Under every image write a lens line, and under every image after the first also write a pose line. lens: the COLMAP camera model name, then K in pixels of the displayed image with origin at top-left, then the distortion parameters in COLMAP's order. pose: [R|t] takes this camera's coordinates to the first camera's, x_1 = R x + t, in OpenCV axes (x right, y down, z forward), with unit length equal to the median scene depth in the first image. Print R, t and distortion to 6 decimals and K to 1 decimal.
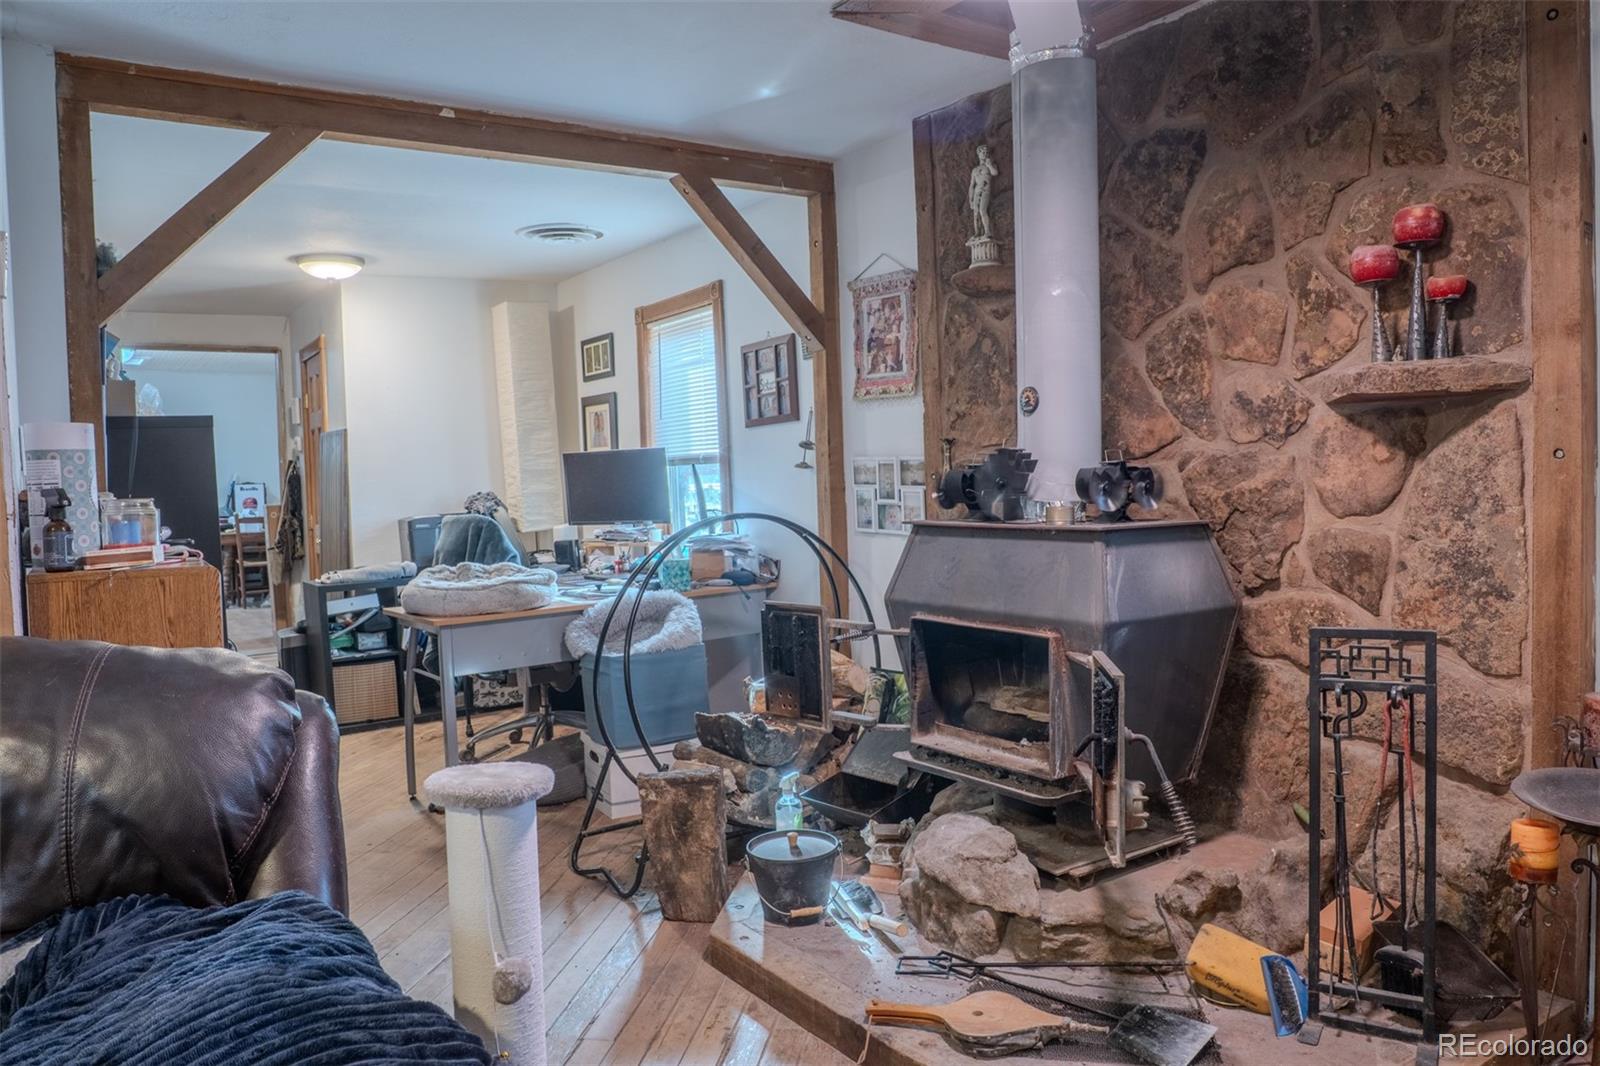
lens RADIAL K [[1121.9, 0, 801.5], [0, 1121.9, 534.4], [0, 0, 1]] dist [-0.081642, 0.044884]
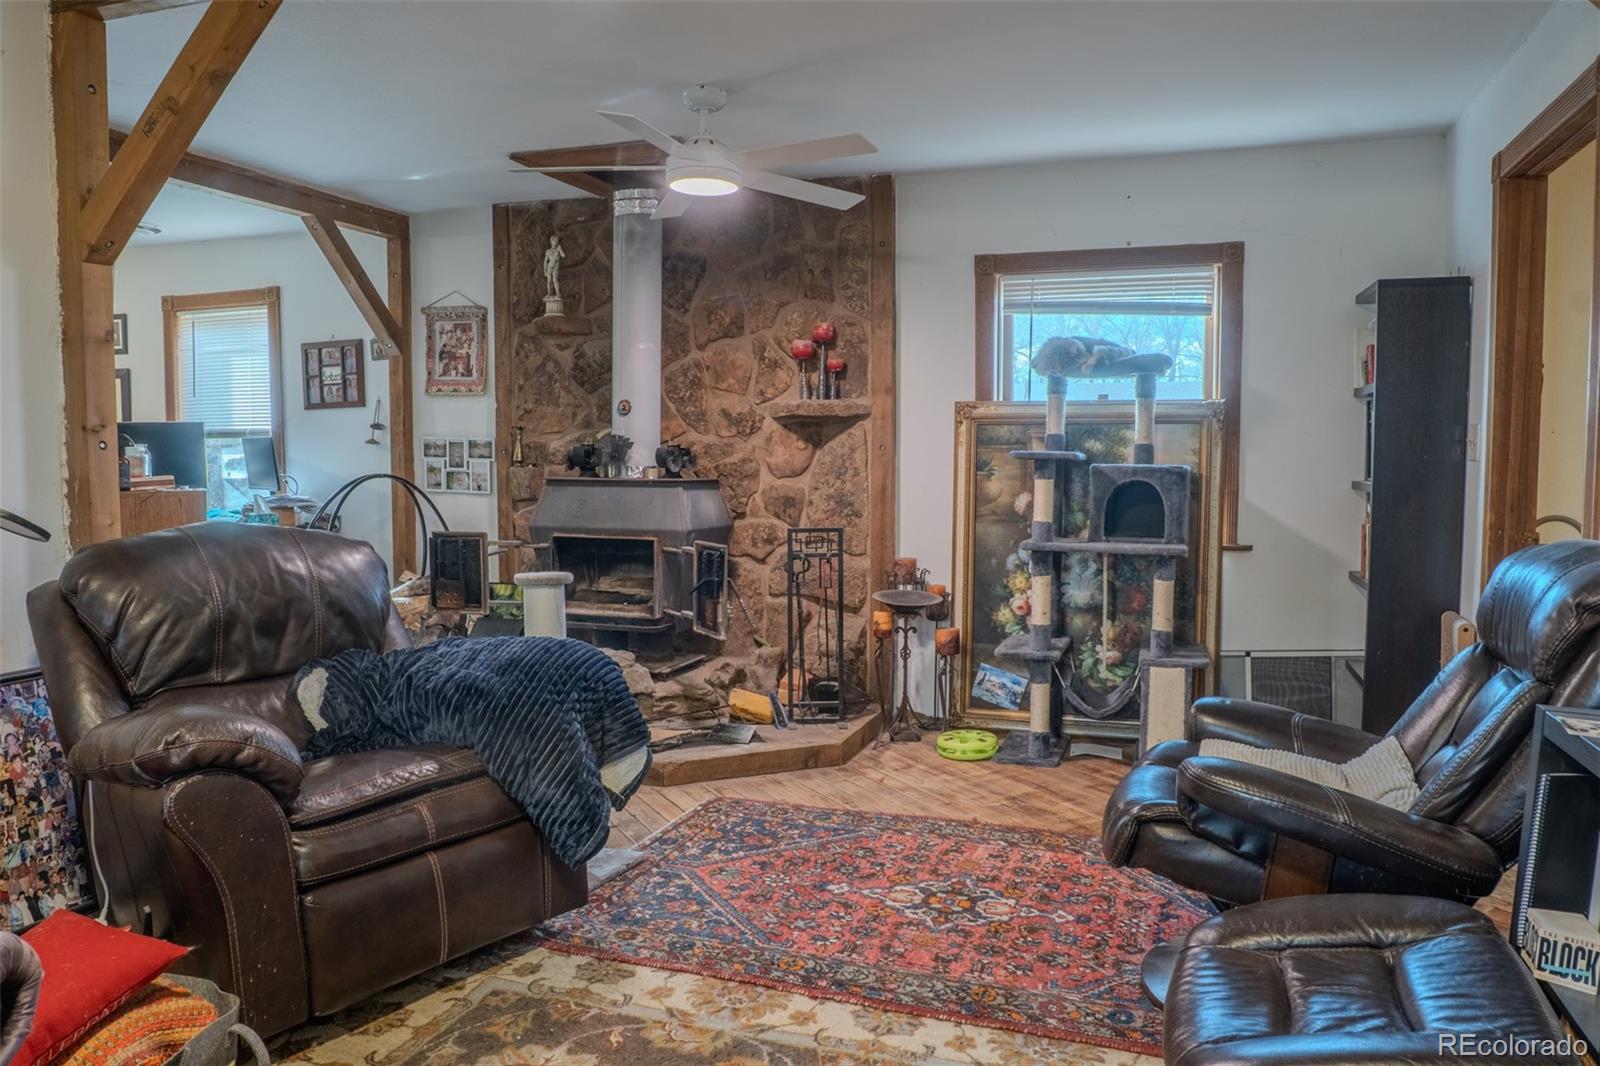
lens RADIAL K [[1121.9, 0, 801.5], [0, 1121.9, 534.4], [0, 0, 1]] dist [-0.081642, 0.044884]
pose [[0.803032, -0.008524, 0.595874, -0.573335], [0.004440, 0.999956, 0.008321, 0.059079], [-0.595919, -0.004037, 0.803034, -0.518947]]
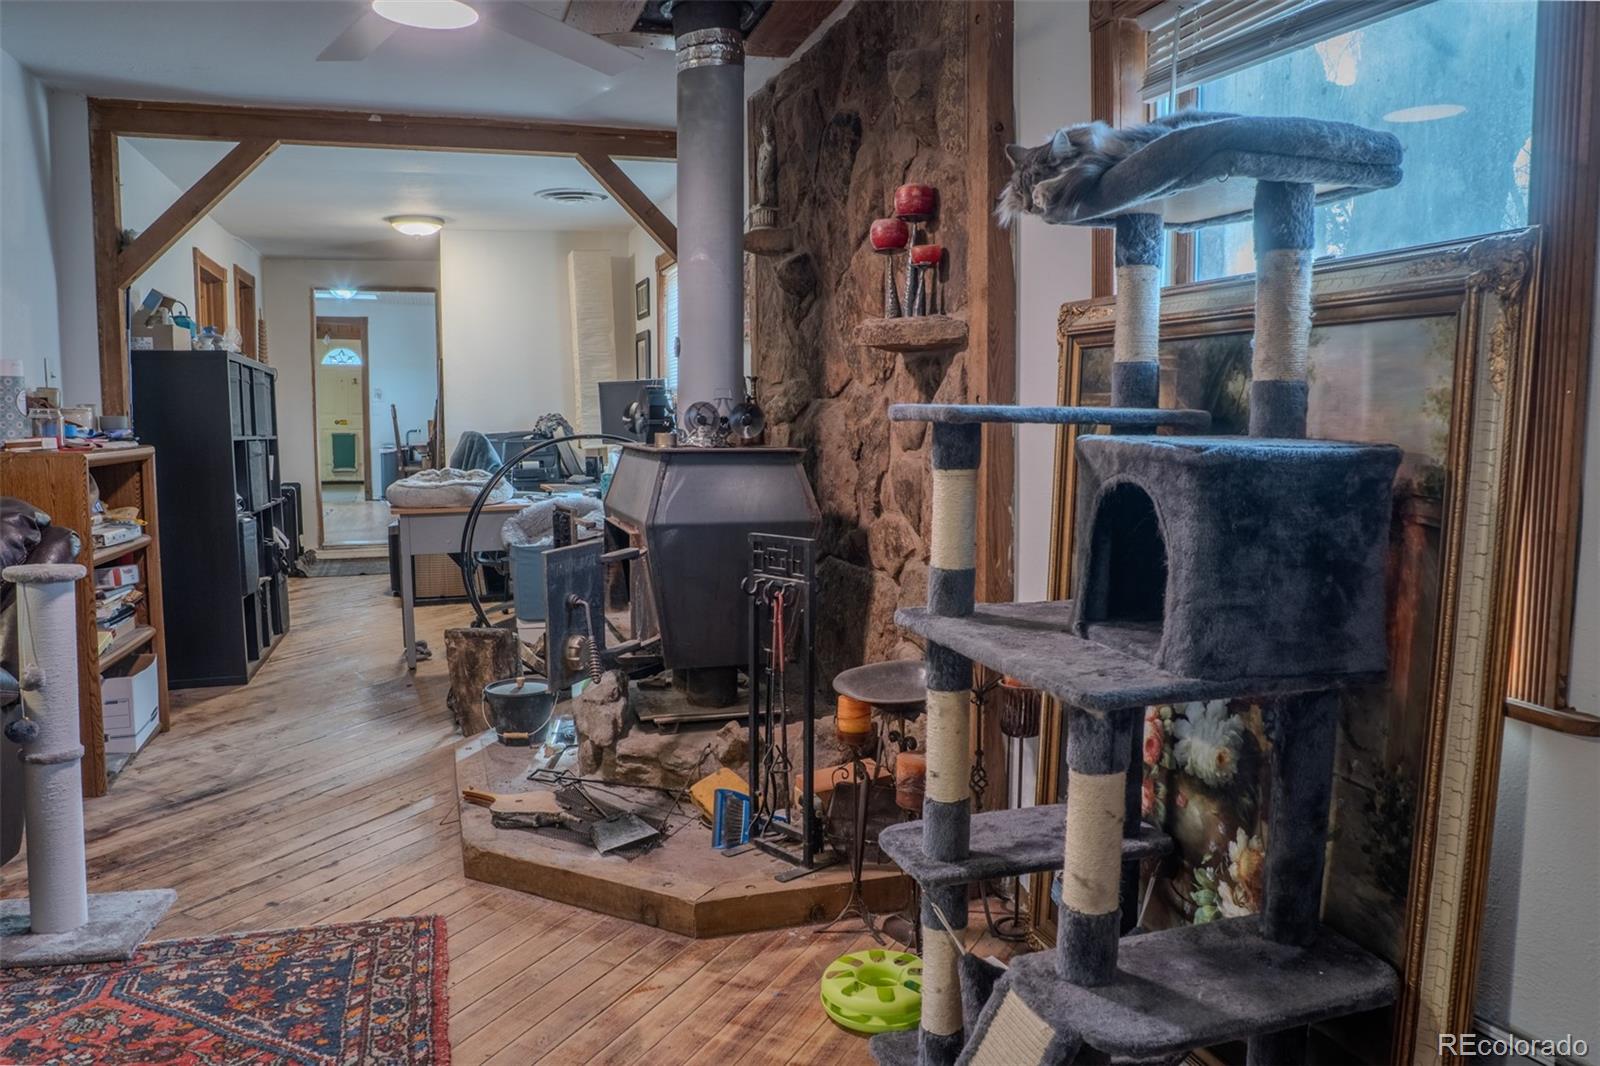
lens RADIAL K [[1135.0, 0, 800.0], [0, 1135.0, 533.0], [0, 0, 1]] dist [-0.075608, 0.040719]
pose [[0.958827, 0.059084, -0.277777, 0.658316], [-0.042611, 0.996977, 0.064977, -0.001919], [0.280777, -0.050466, 0.958445, -0.169730]]
